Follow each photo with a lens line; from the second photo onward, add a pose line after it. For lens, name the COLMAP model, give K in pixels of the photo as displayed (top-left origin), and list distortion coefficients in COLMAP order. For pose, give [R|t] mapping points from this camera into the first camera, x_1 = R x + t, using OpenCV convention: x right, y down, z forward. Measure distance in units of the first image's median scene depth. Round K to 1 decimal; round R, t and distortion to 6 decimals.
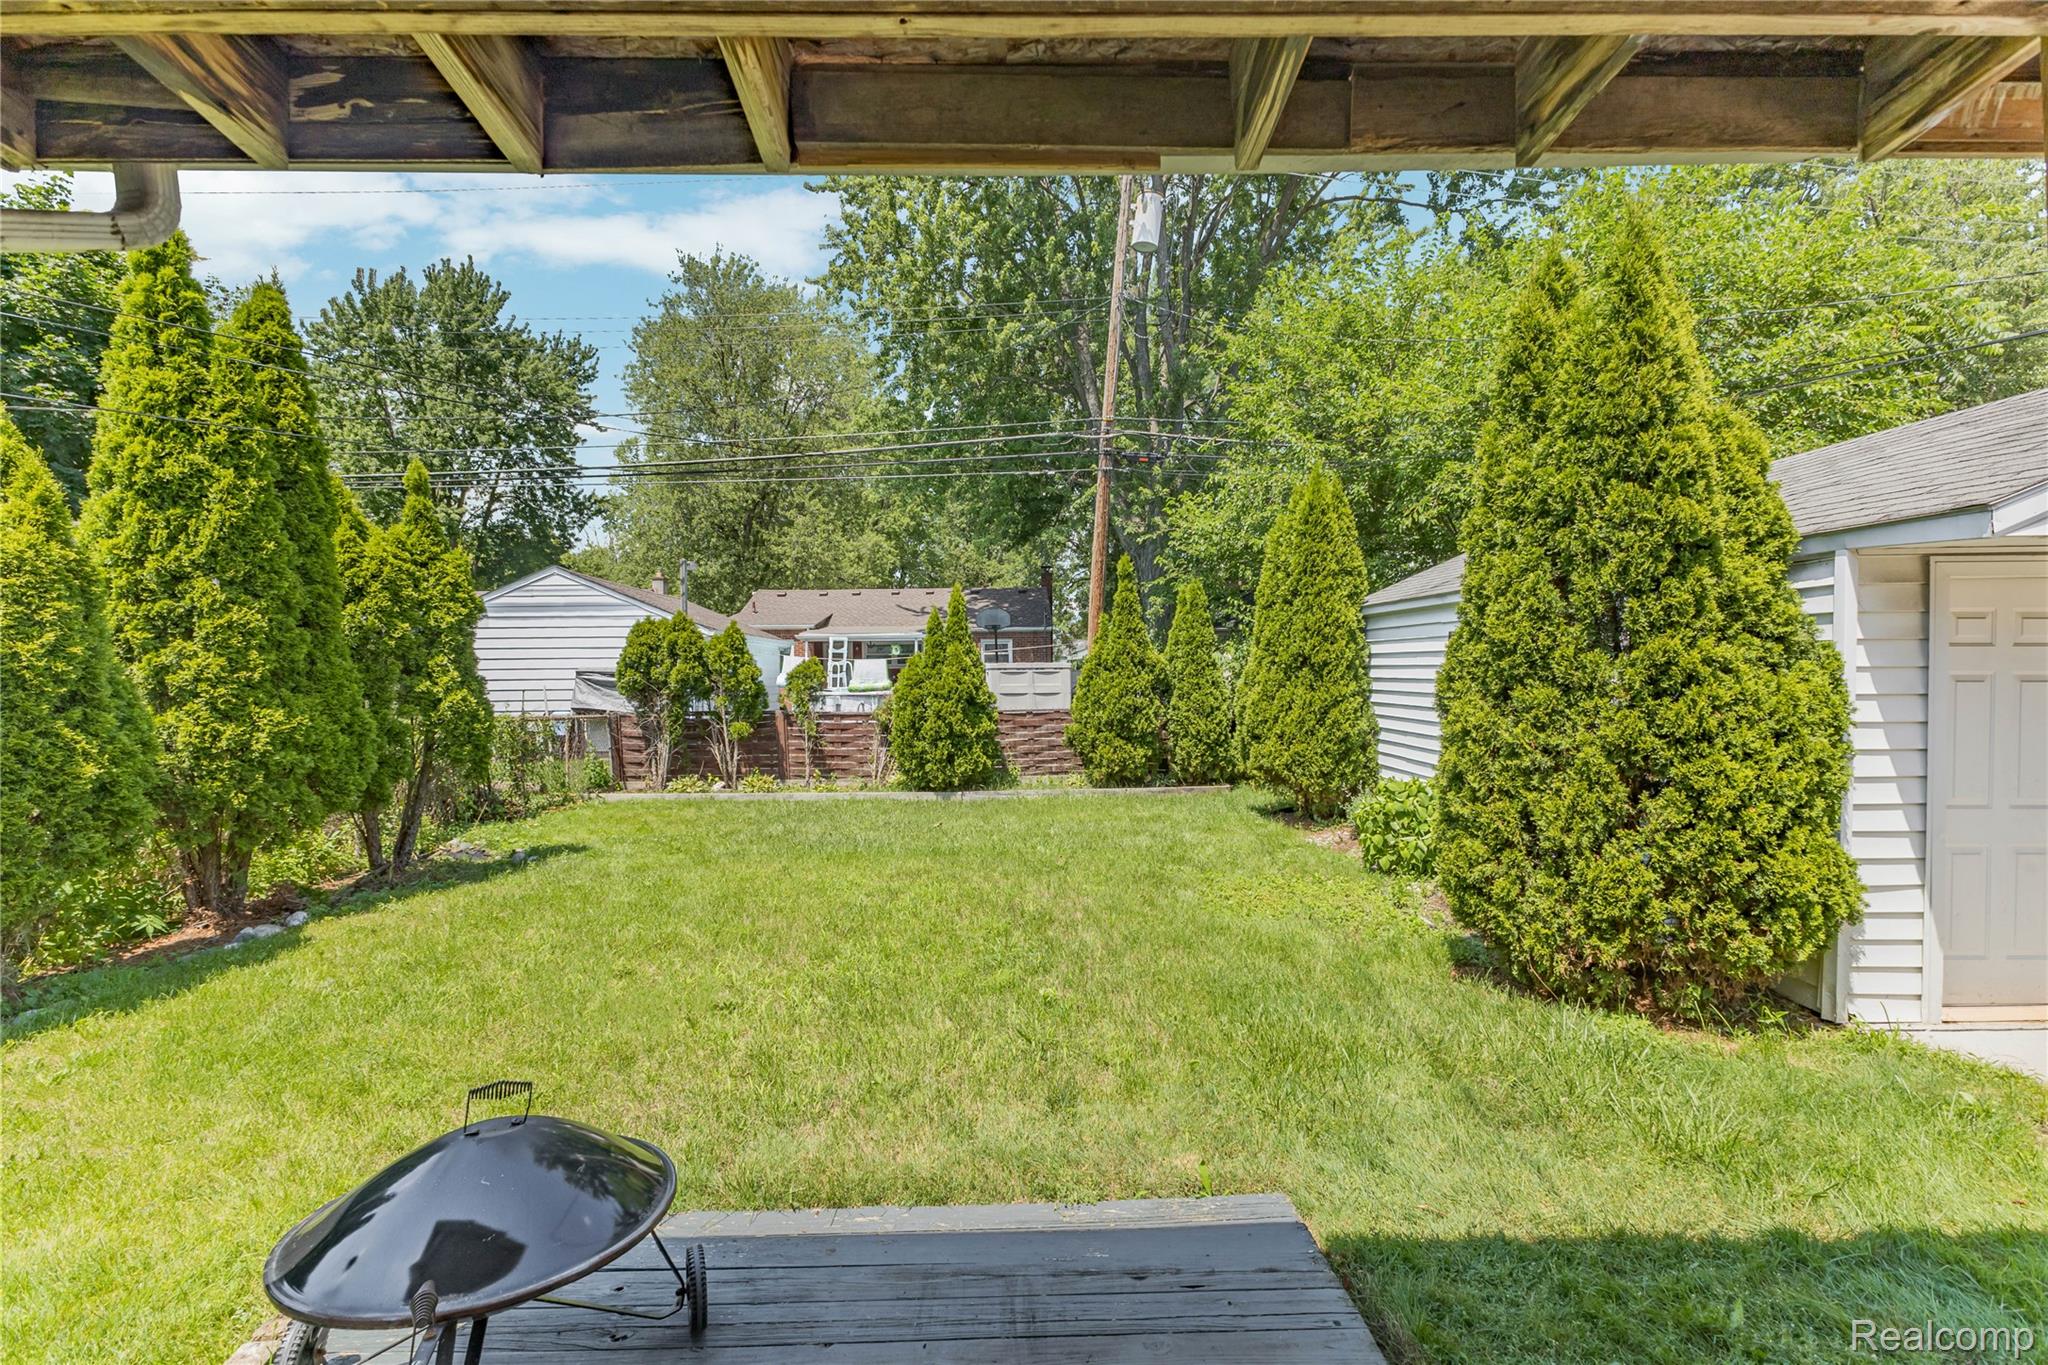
lens RADIAL K [[910.1, 0, 1021.4], [0, 910.1, 680.4], [0, 0, 1]] dist [0.018144, -0.000110]
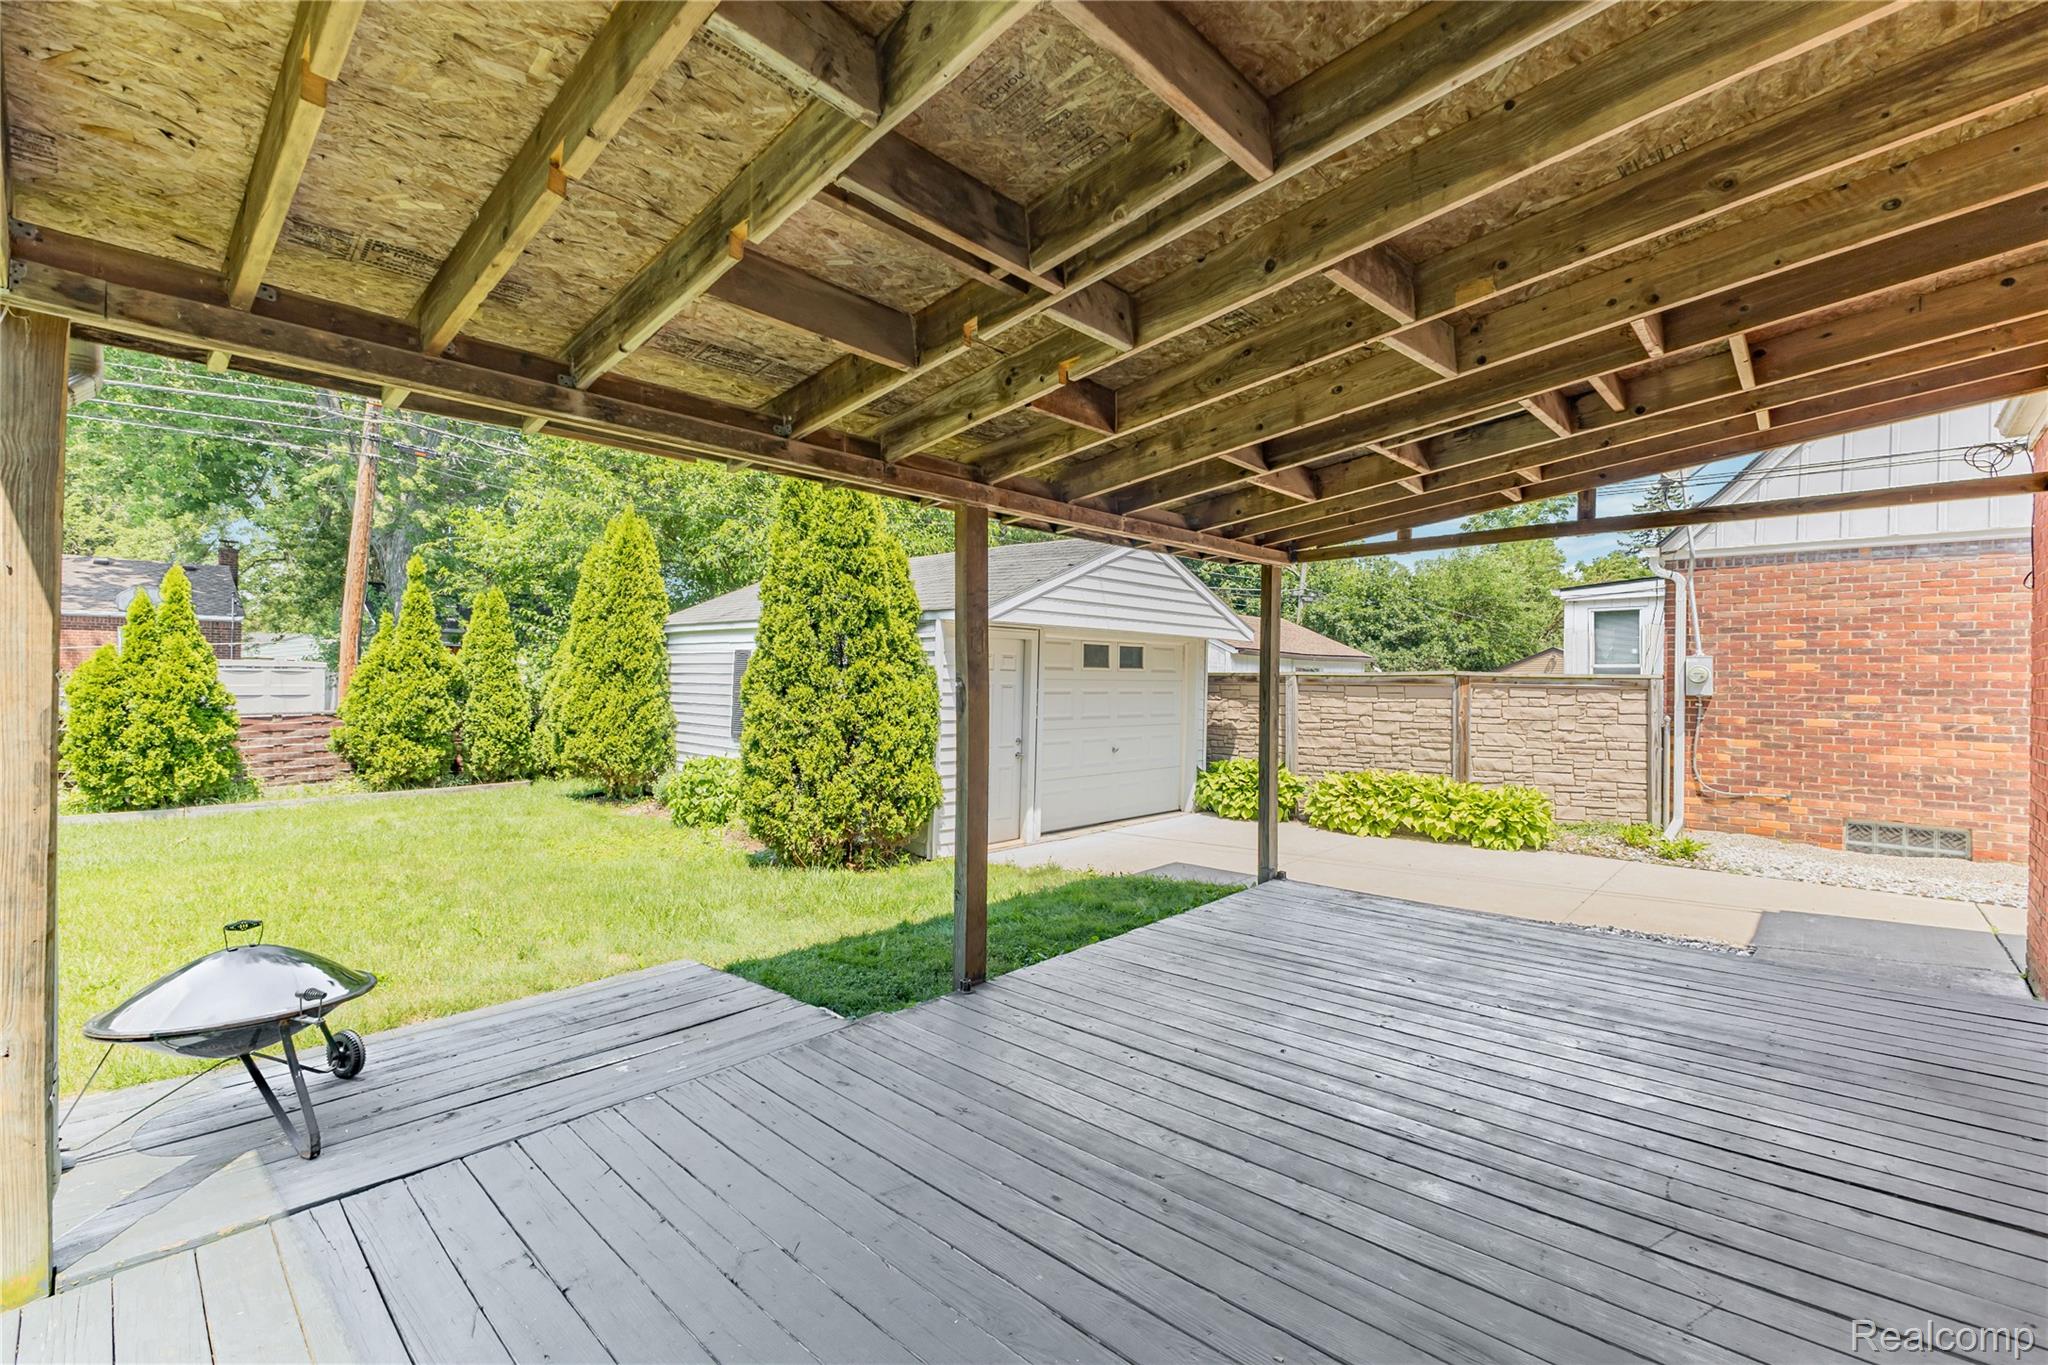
lens RADIAL K [[910.1, 0, 1021.4], [0, 910.1, 680.4], [0, 0, 1]] dist [0.018144, -0.000110]
pose [[0.708020, 0.018765, 0.705943, -0.321337], [-0.011855, 0.999822, -0.014686, 0.013962], [-0.706093, 0.002029, 0.708116, -0.456679]]
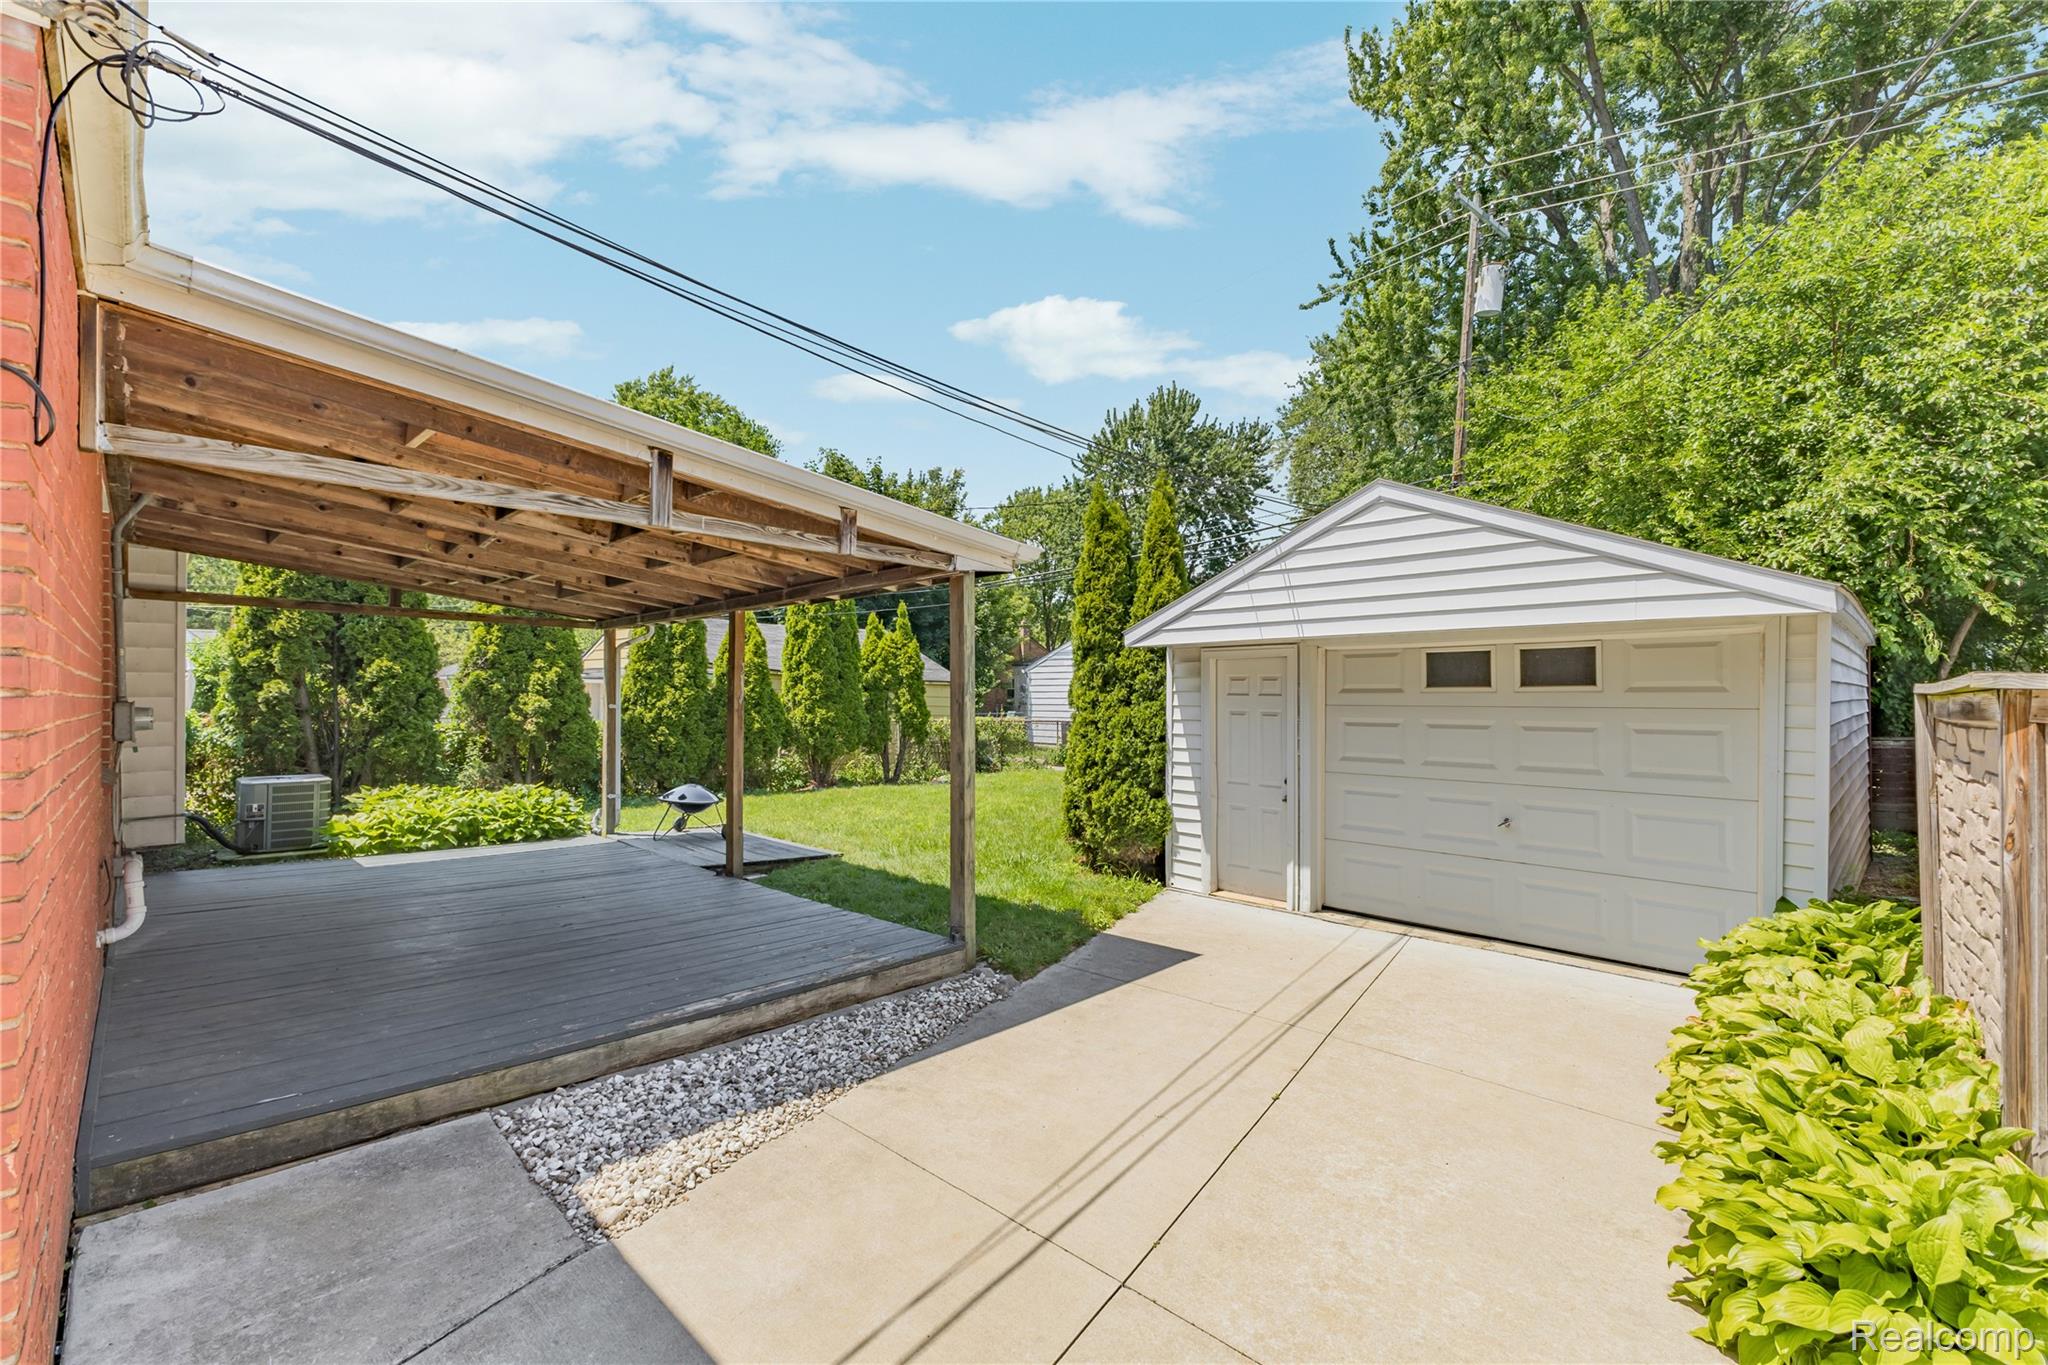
lens RADIAL K [[910.1, 0, 1021.4], [0, 910.1, 680.4], [0, 0, 1]] dist [0.018144, -0.000110]
pose [[0.680790, 0.000547, -0.732479, 1.736747], [-0.014772, 0.999807, -0.012982, -0.031639], [0.732330, 0.019658, 0.680666, -0.460749]]
